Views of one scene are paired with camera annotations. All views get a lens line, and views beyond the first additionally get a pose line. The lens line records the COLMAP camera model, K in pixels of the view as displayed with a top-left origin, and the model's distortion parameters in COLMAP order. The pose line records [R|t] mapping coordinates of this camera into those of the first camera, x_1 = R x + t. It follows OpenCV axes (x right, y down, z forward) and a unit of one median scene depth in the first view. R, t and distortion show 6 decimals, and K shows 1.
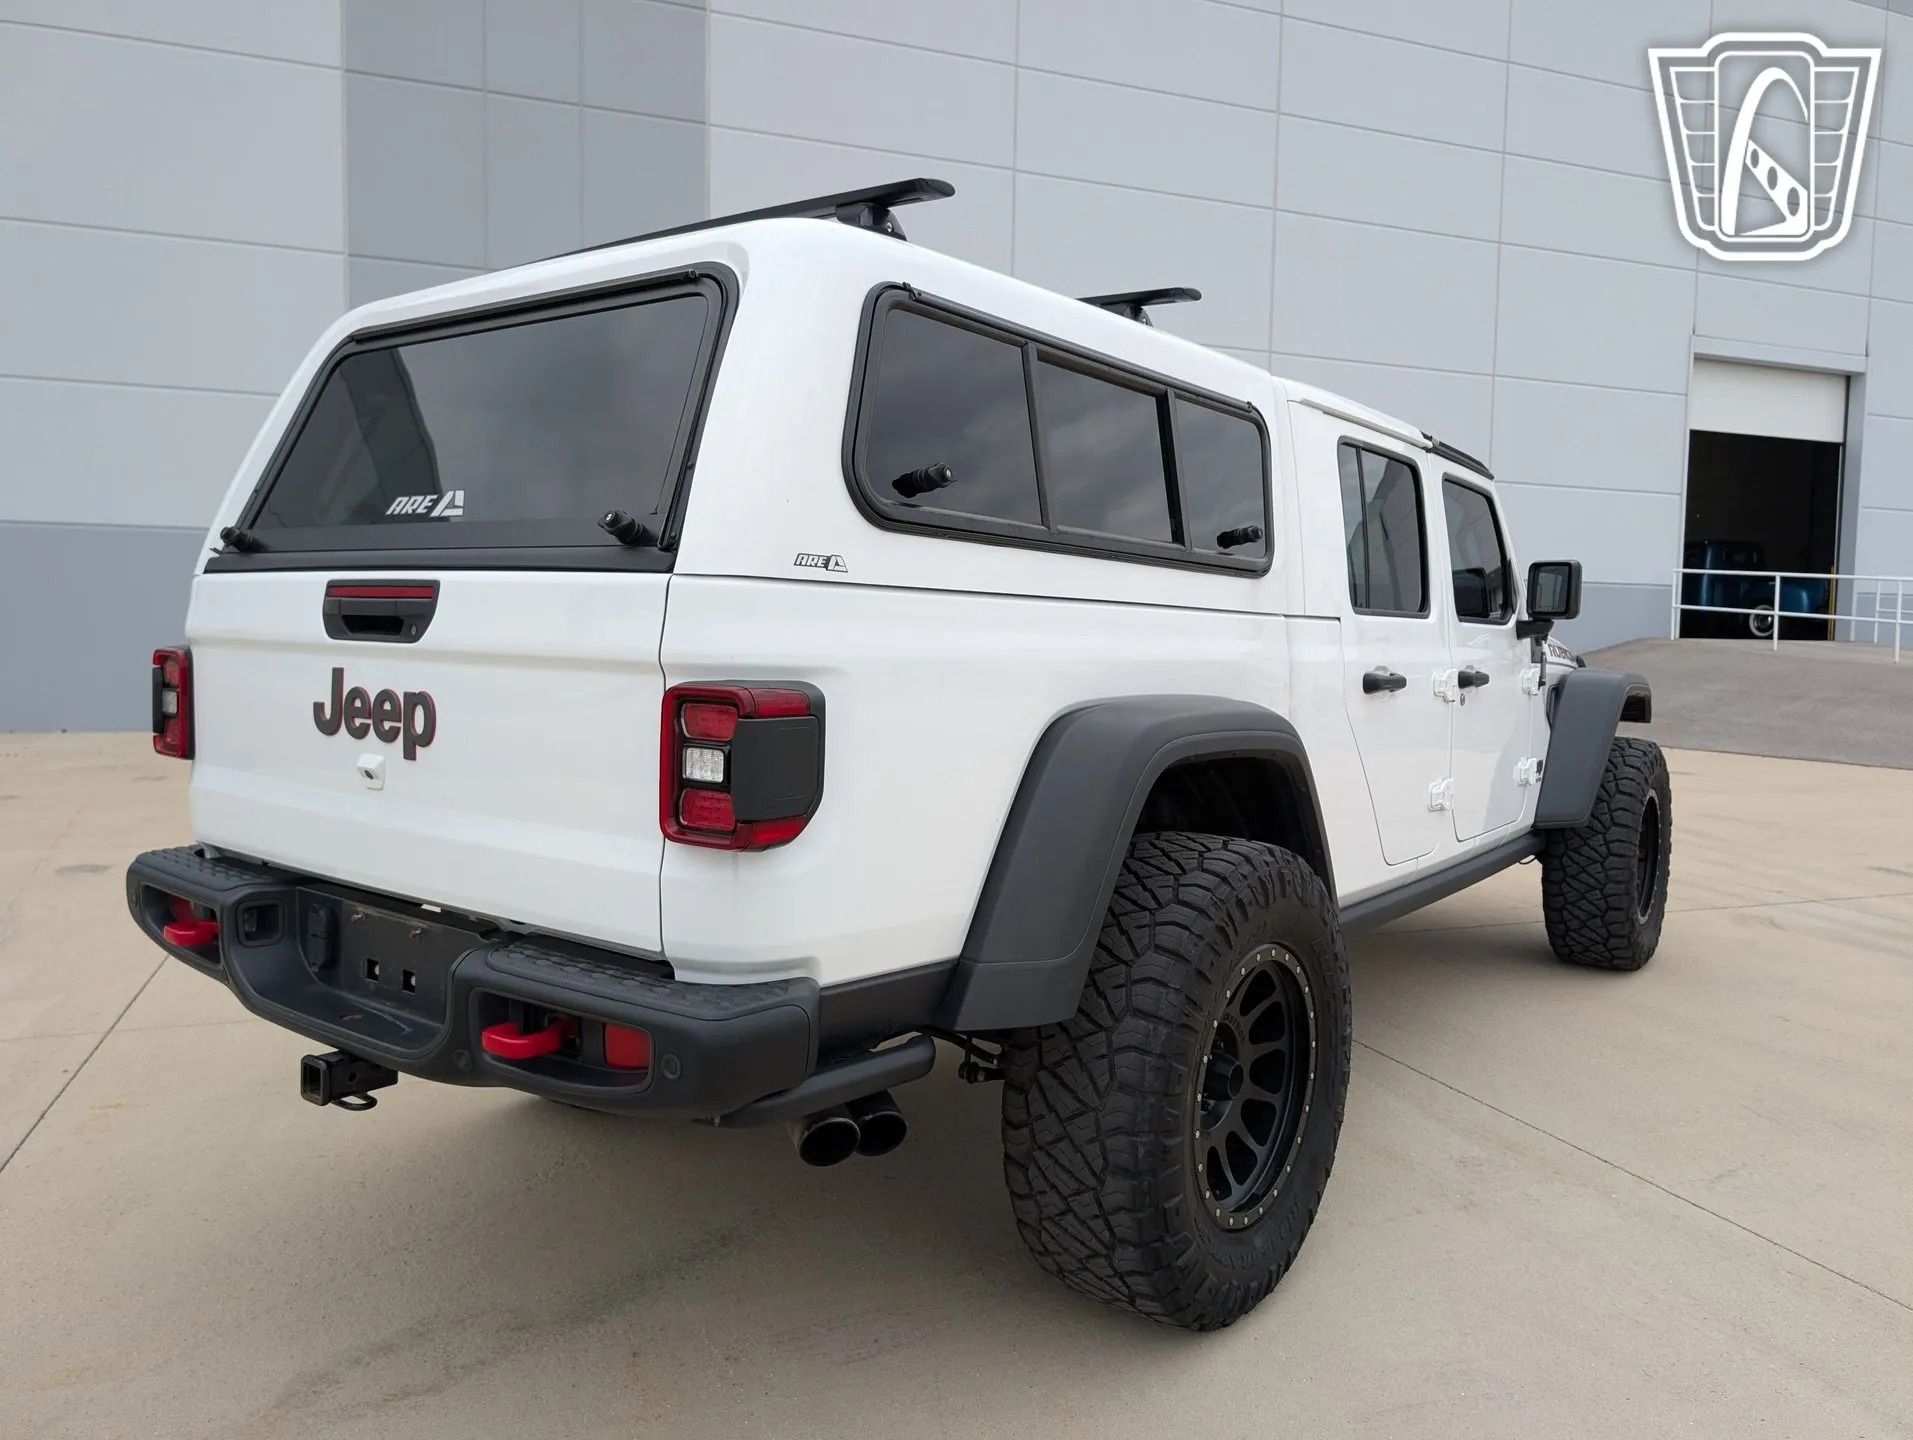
lens RADIAL K [[1381.3, 0, 985.5], [0, 1381.3, 713.4], [0, 0, 1]] dist [0.020006, -0.018772]
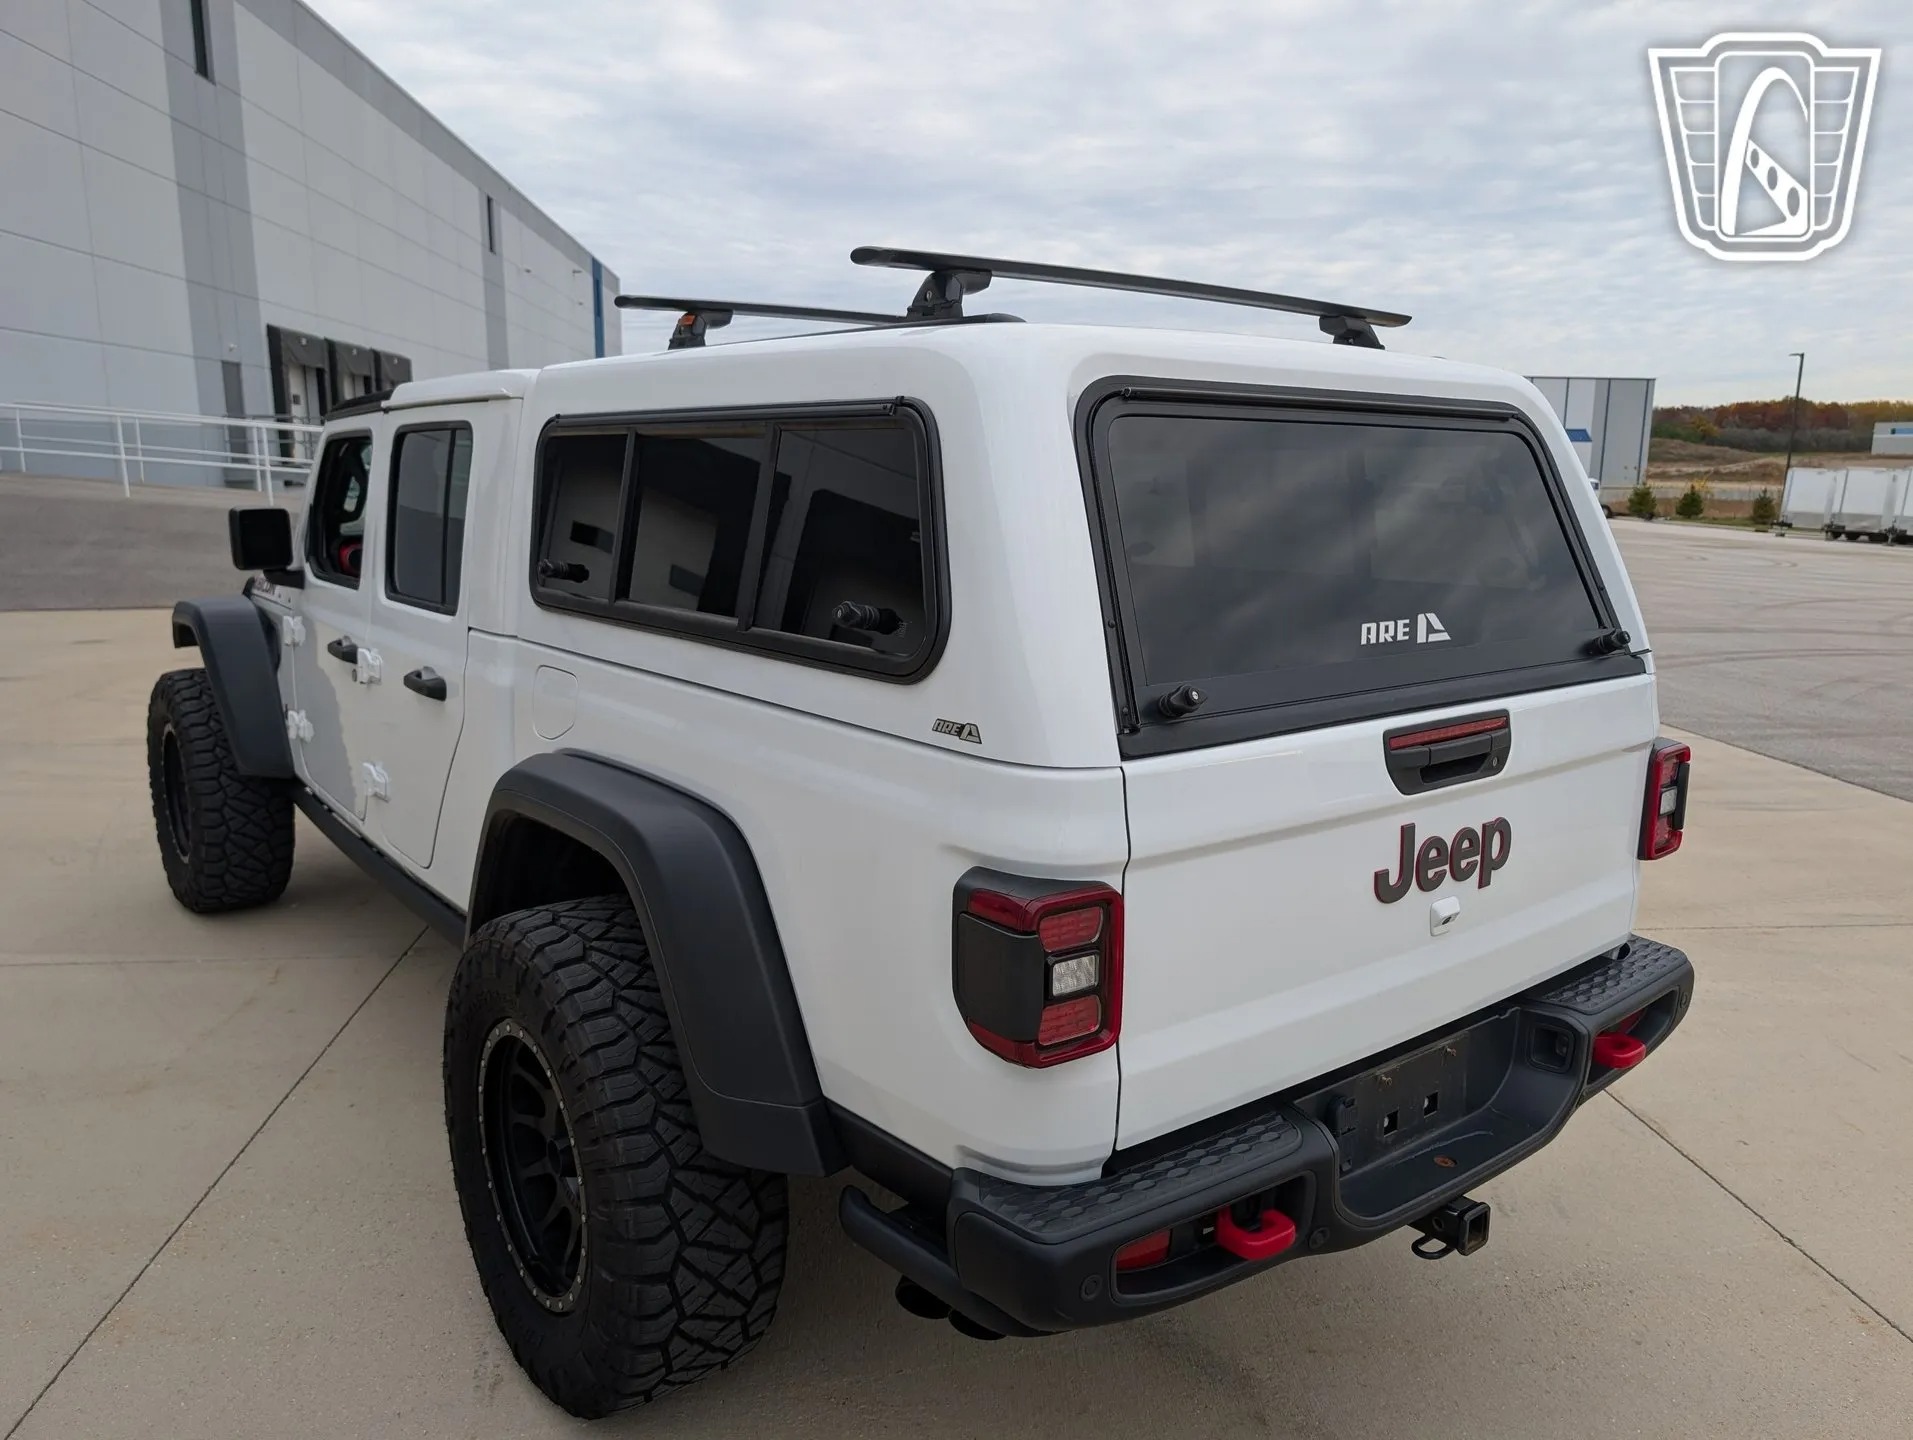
lens RADIAL K [[1376.2, 0, 963.0], [0, 1376.2, 704.9], [0, 0, 1]] dist [0.008800, -0.003645]
pose [[0.273022, -0.191404, 0.942774, -1.335846], [0.057108, 0.981503, 0.182729, -0.280405], [-0.960311, 0.003951, 0.278903, 1.003419]]
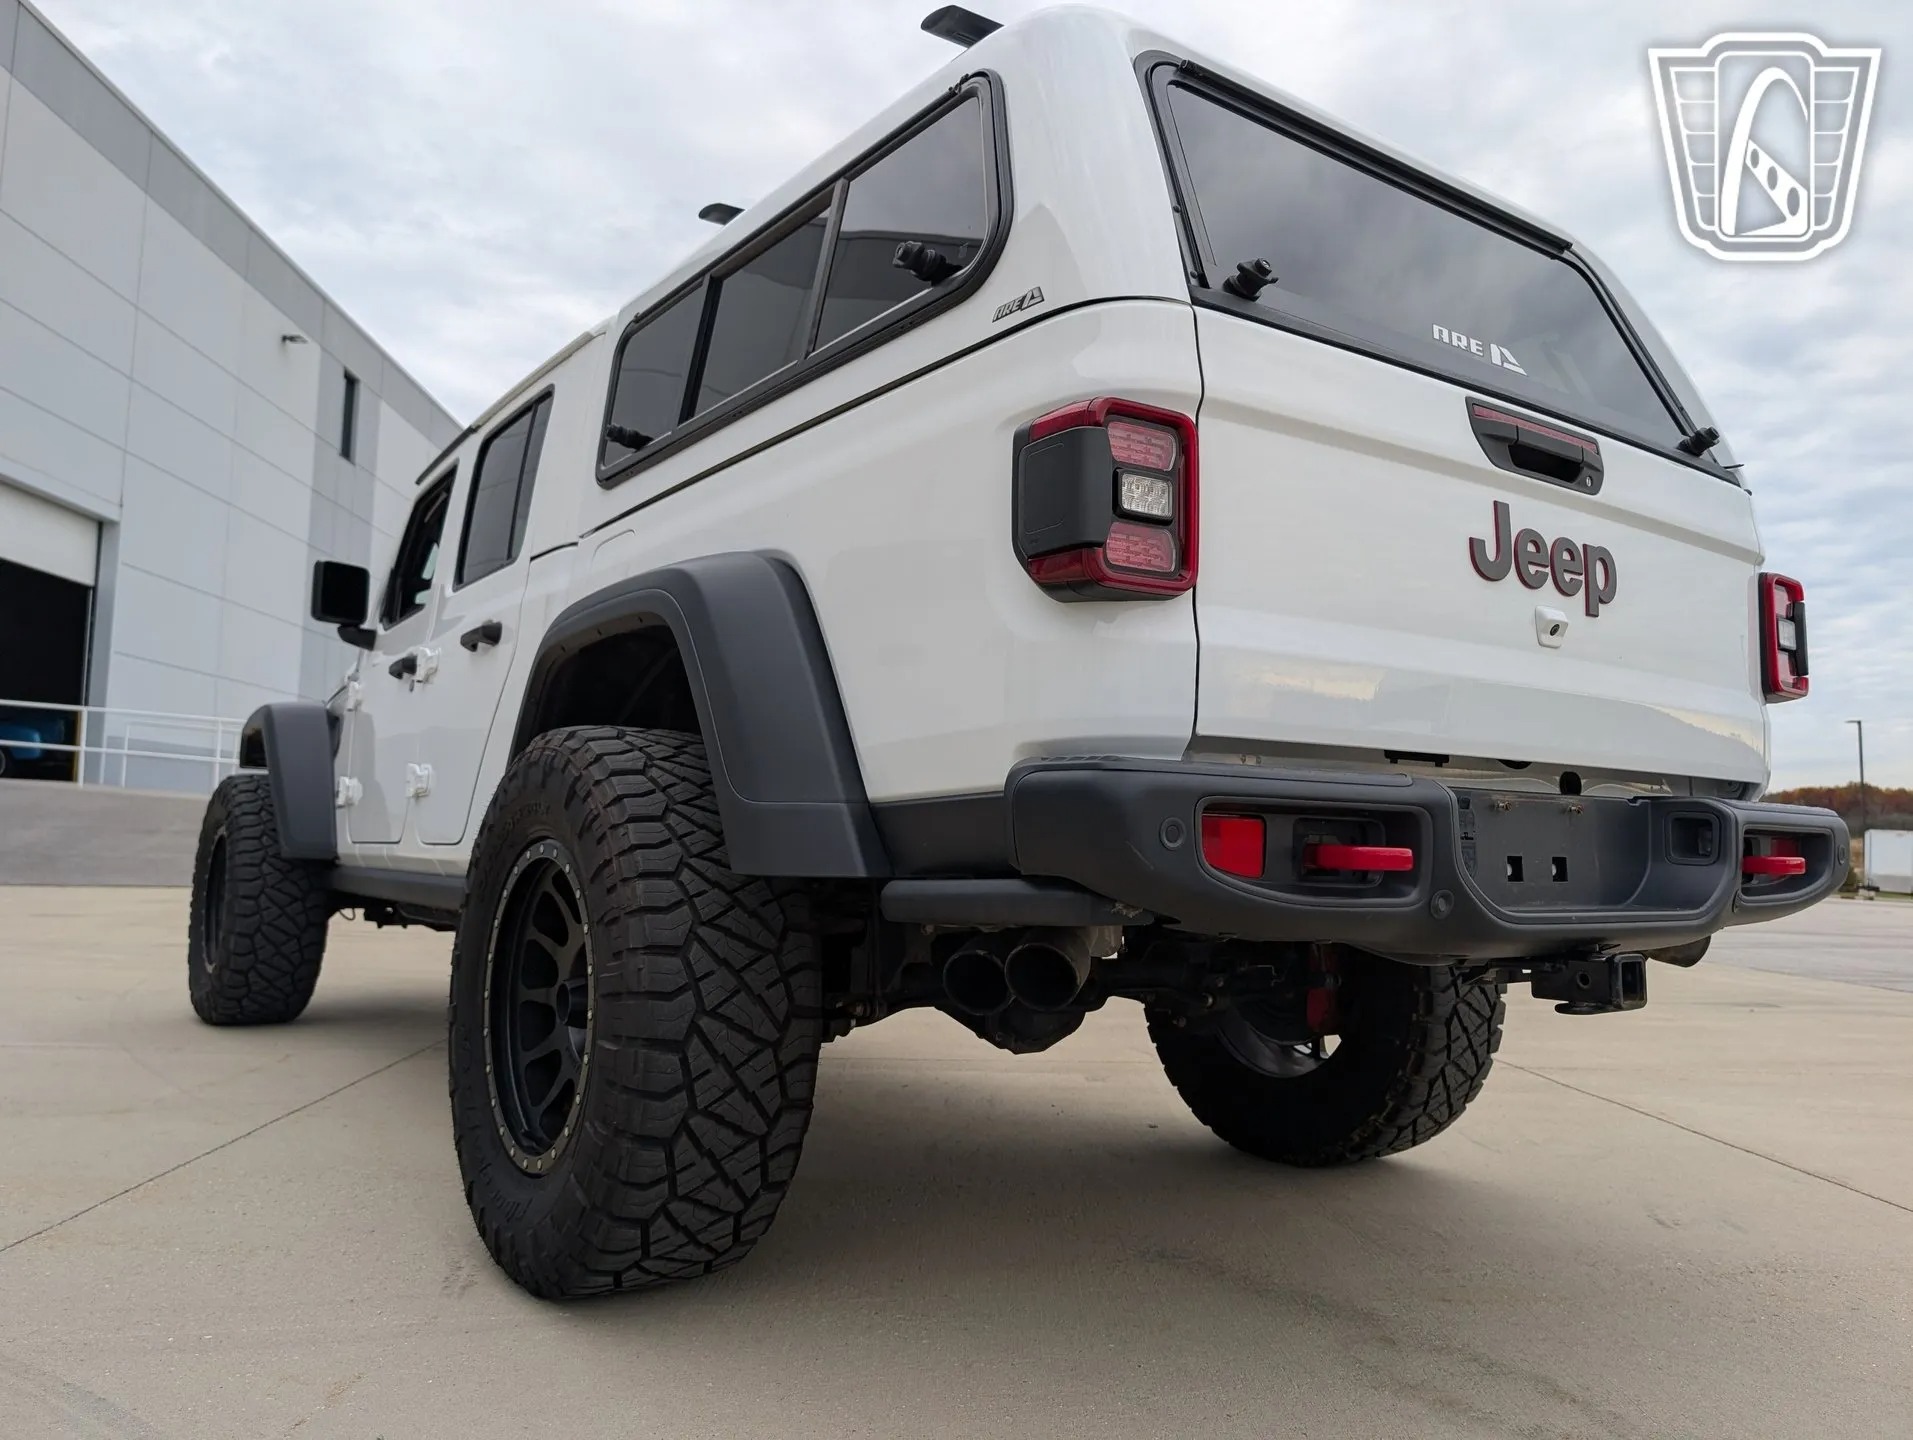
lens RADIAL K [[1369.1, 0, 944.4], [0, 1369.1, 674.2], [0, 0, 1]] dist [0.007179, 0.003098]
pose [[0.324467, 0.094783, 0.941136, -1.311918], [0.046140, 0.992197, -0.115833, 0.146586], [-0.944771, 0.081008, 0.317562, 1.037897]]
